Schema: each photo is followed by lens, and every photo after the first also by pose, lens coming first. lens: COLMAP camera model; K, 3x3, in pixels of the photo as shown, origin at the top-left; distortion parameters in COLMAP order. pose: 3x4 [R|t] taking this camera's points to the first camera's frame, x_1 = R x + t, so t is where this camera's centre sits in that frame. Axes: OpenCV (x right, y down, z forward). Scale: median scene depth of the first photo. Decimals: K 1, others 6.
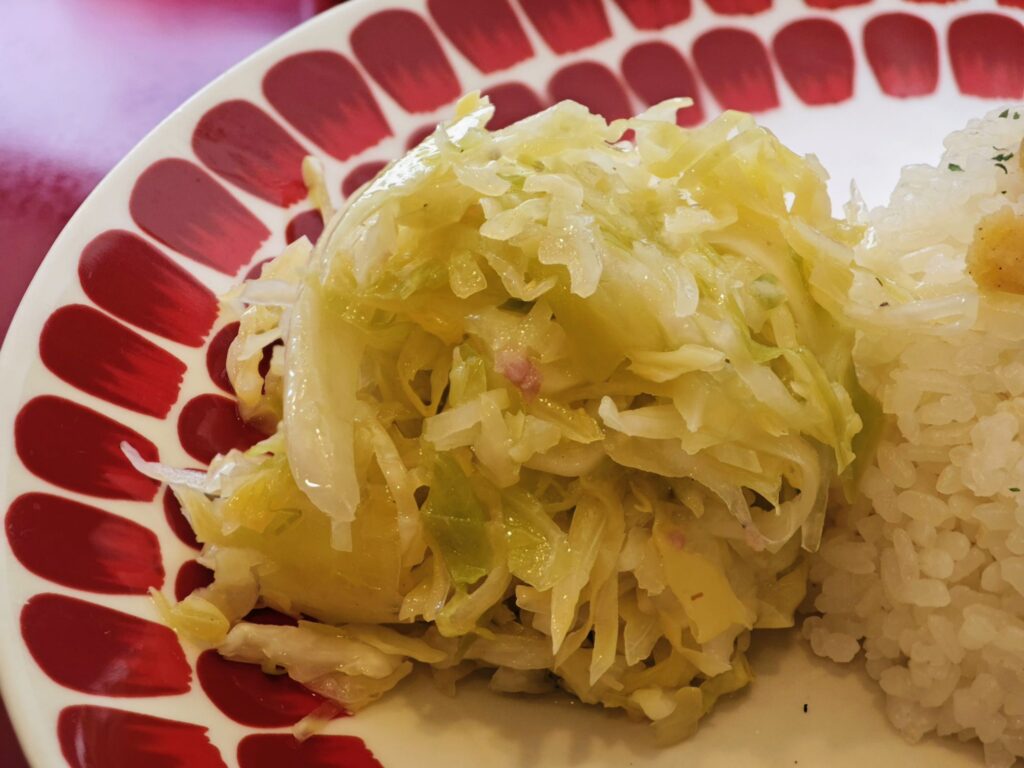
lens RADIAL K [[2312.9, 0, 549.5], [0, 2312.9, 393.8], [0, 0, 1]] dist [0.161206, 0.000000]
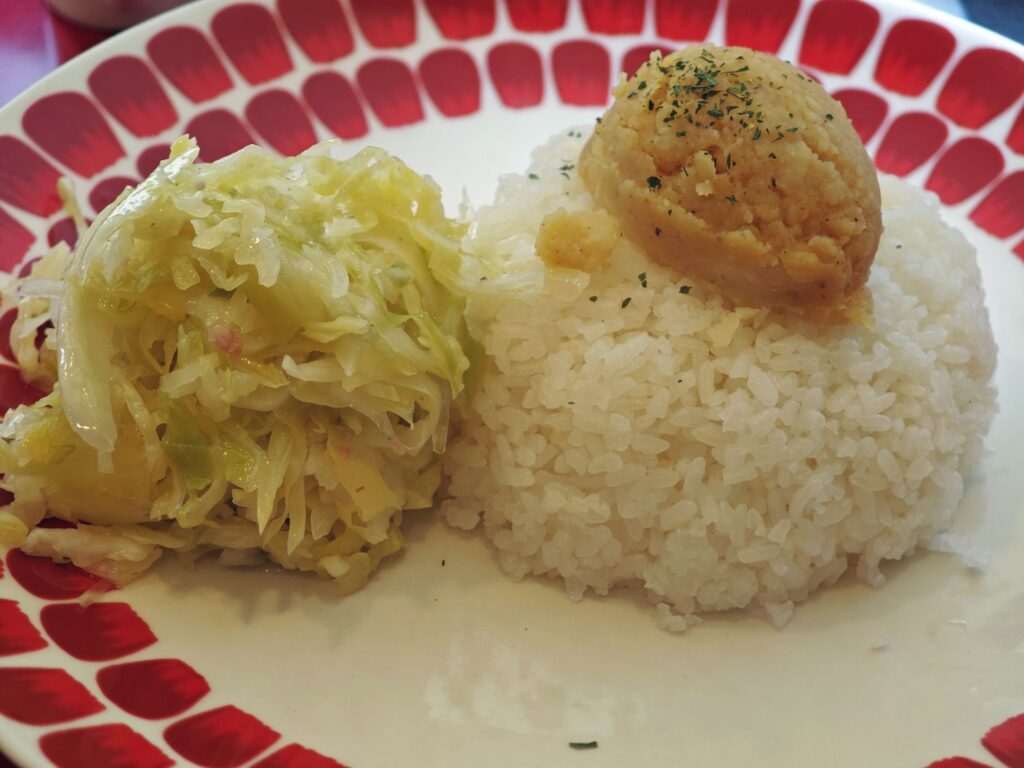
lens RADIAL K [[2312.9, 0, 558.2], [0, 2312.9, 376.9], [0, 0, 1]] dist [0.161206, 0.000000]
pose [[0.992763, -0.054046, 0.107243, 0.034230], [0.050978, 0.998214, 0.031148, -0.020354], [-0.108735, -0.025456, 0.993745, -0.430118]]
